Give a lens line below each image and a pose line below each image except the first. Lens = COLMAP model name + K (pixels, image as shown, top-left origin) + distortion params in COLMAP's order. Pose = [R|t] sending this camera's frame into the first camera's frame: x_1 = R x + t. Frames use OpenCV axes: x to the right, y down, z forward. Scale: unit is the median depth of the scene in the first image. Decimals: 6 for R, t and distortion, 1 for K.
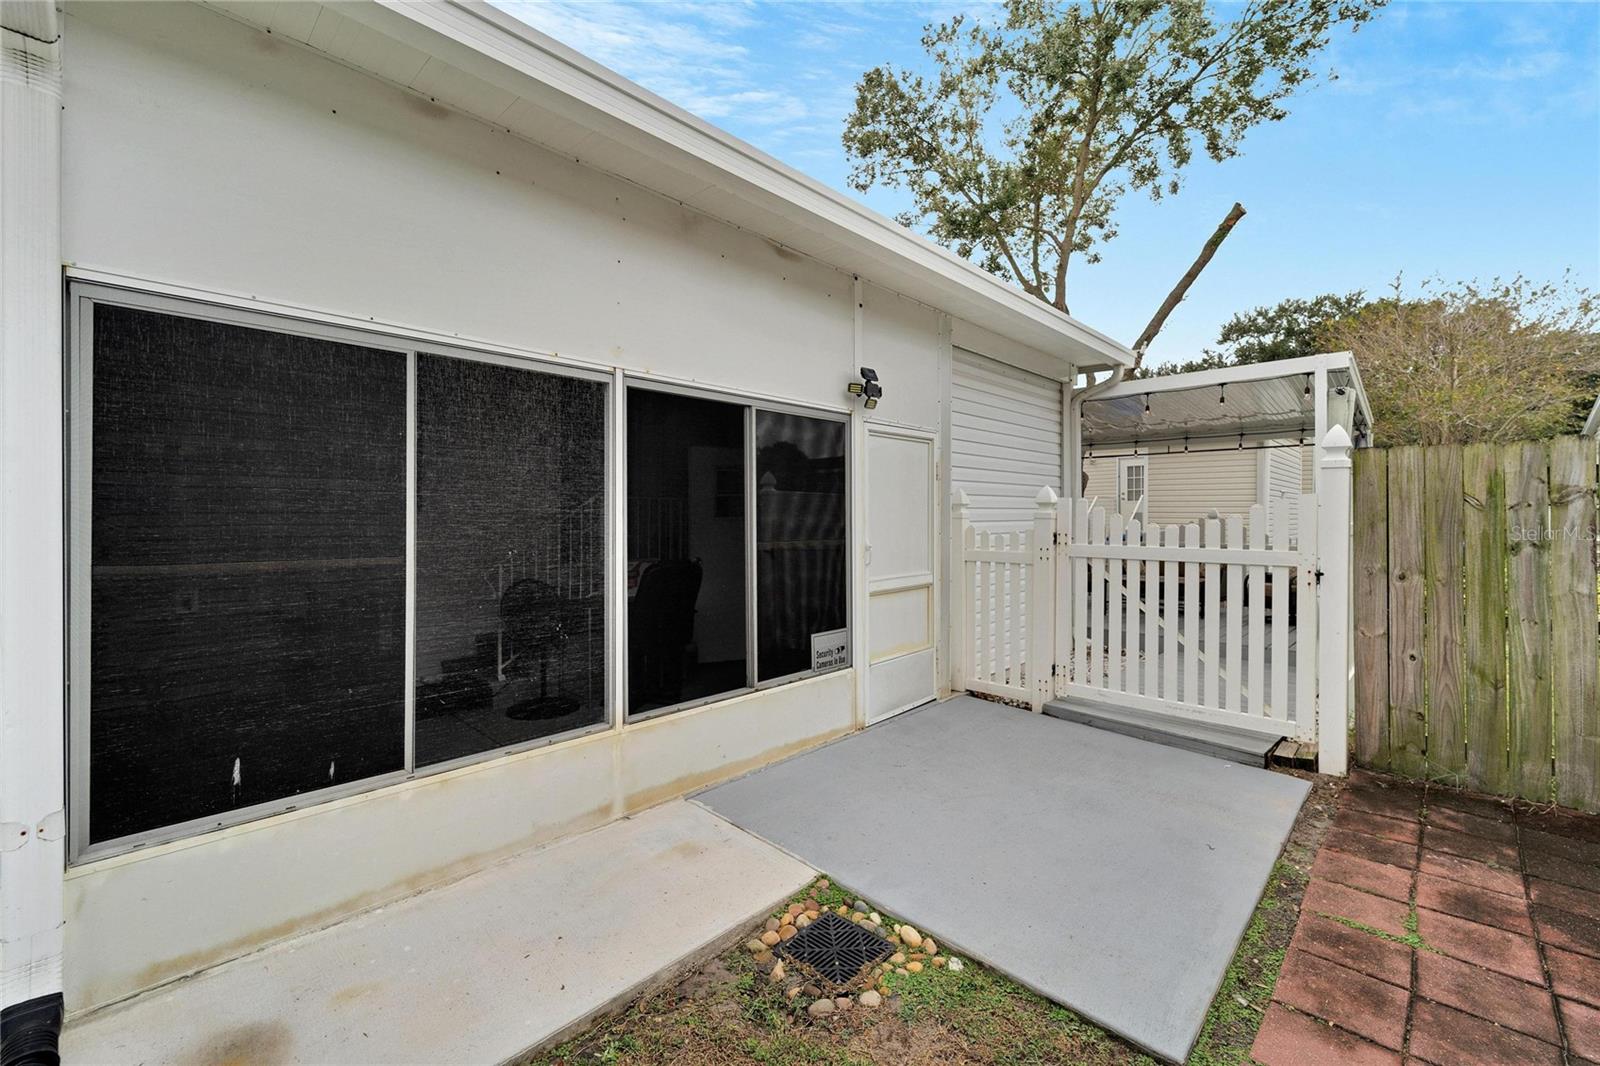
lens RADIAL K [[658.1, 0, 769.2], [0, 658.1, 513.6], [0, 0, 1]] dist [0.002565, -0.000487]
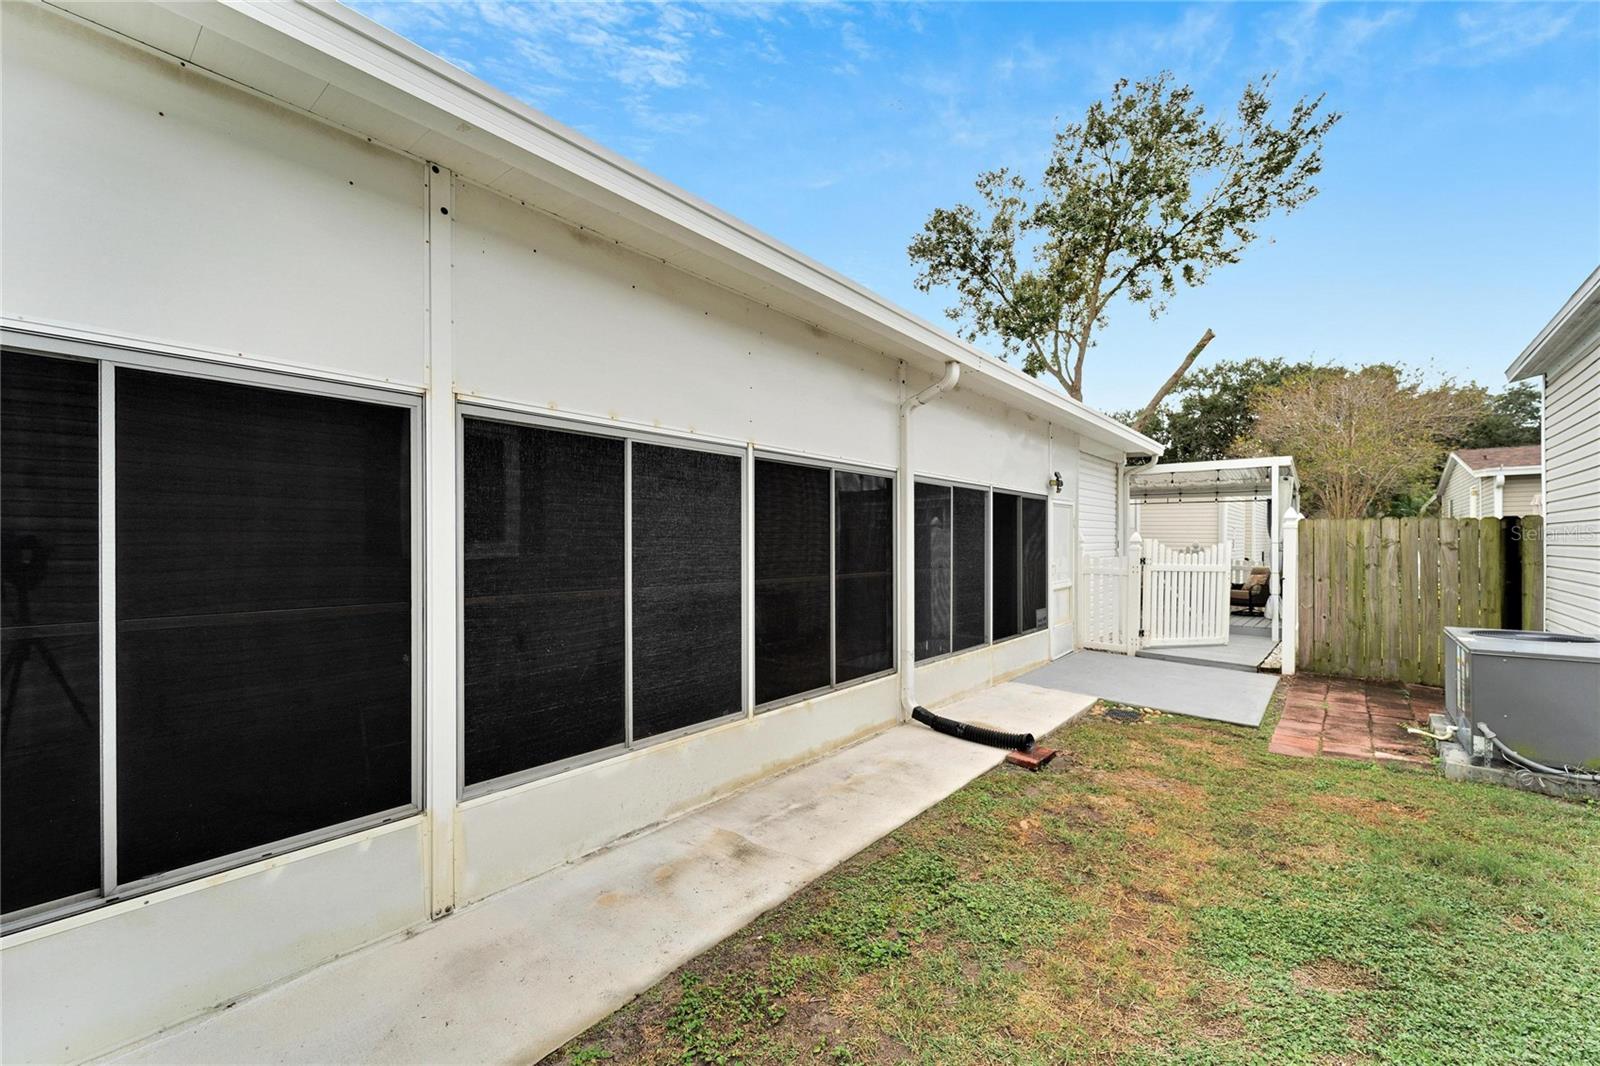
lens RADIAL K [[621.6, 0, 795.2], [0, 621.6, 536.3], [0, 0, 1]] dist [0.003457, -0.000251]
pose [[0.997314, 0.005249, 0.073059, -0.625216], [-0.005267, 0.999986, 0.000058, -0.025237], [-0.073057, -0.000443, 0.997328, -0.628529]]
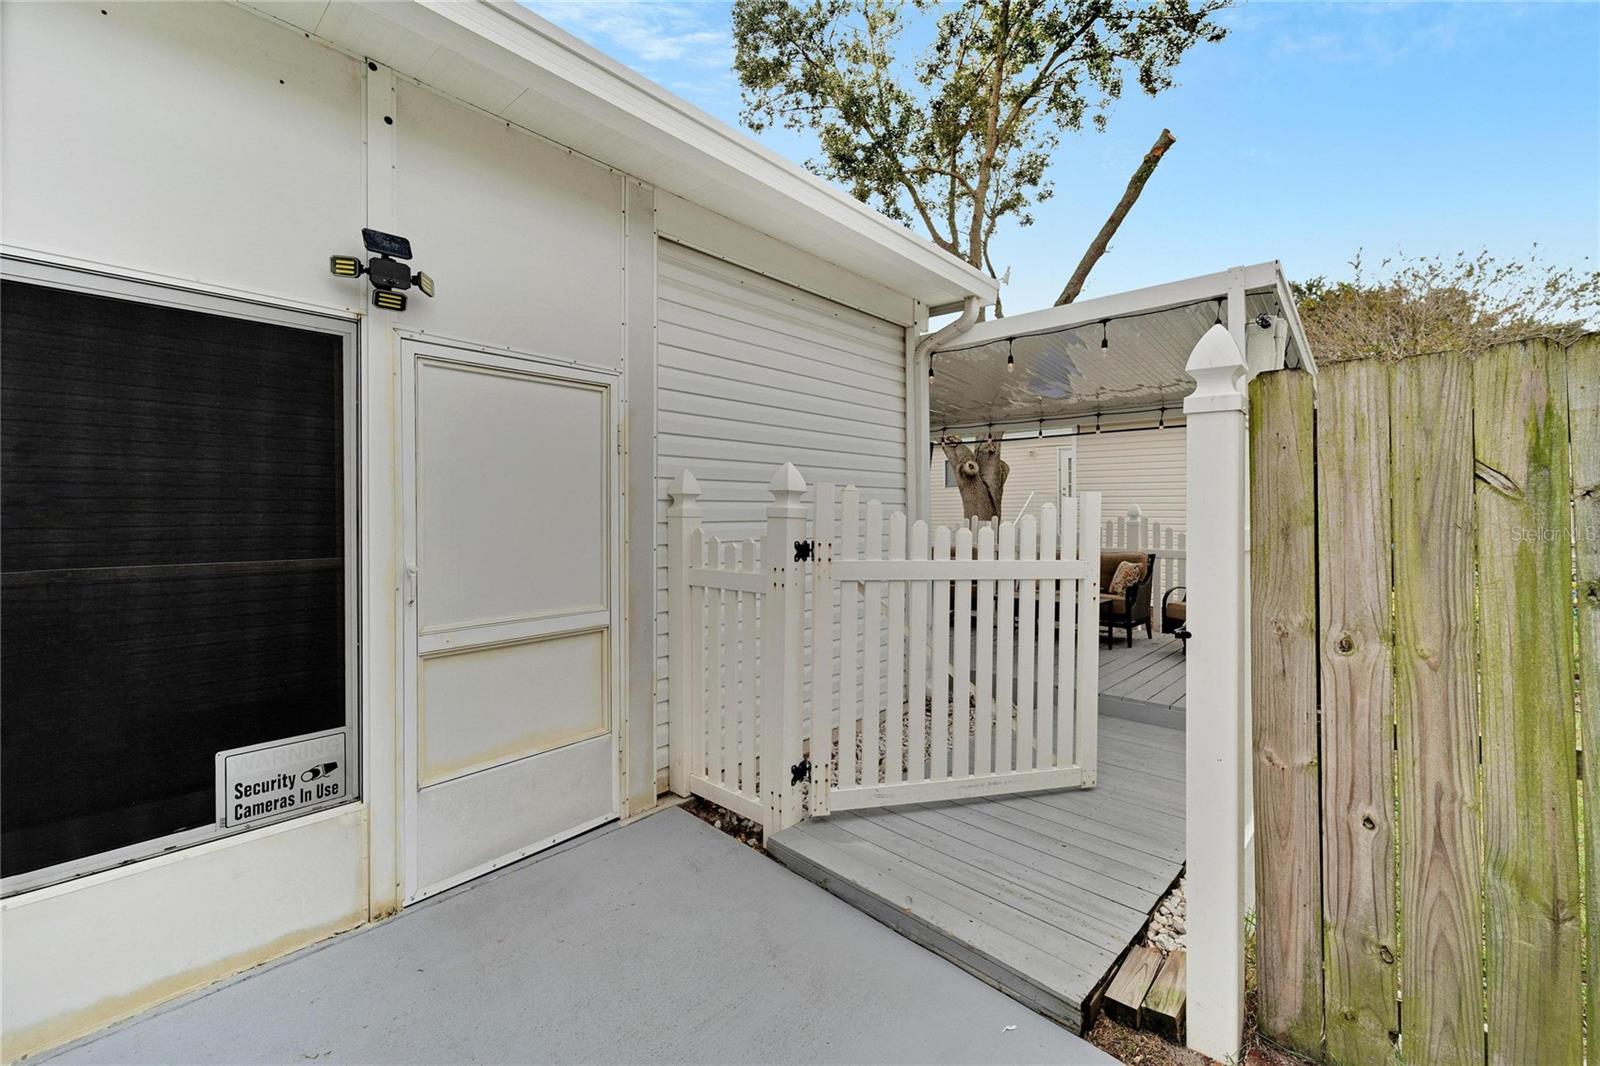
lens RADIAL K [[658.1, 0, 798.9], [0, 658.1, 504.6], [0, 0, 1]] dist [0.002565, -0.000487]
pose [[0.998543, 0.001593, 0.053939, 0.388579], [-0.001015, 0.999942, -0.010740, 0.002030], [-0.053953, 0.010669, 0.998486, 0.393076]]
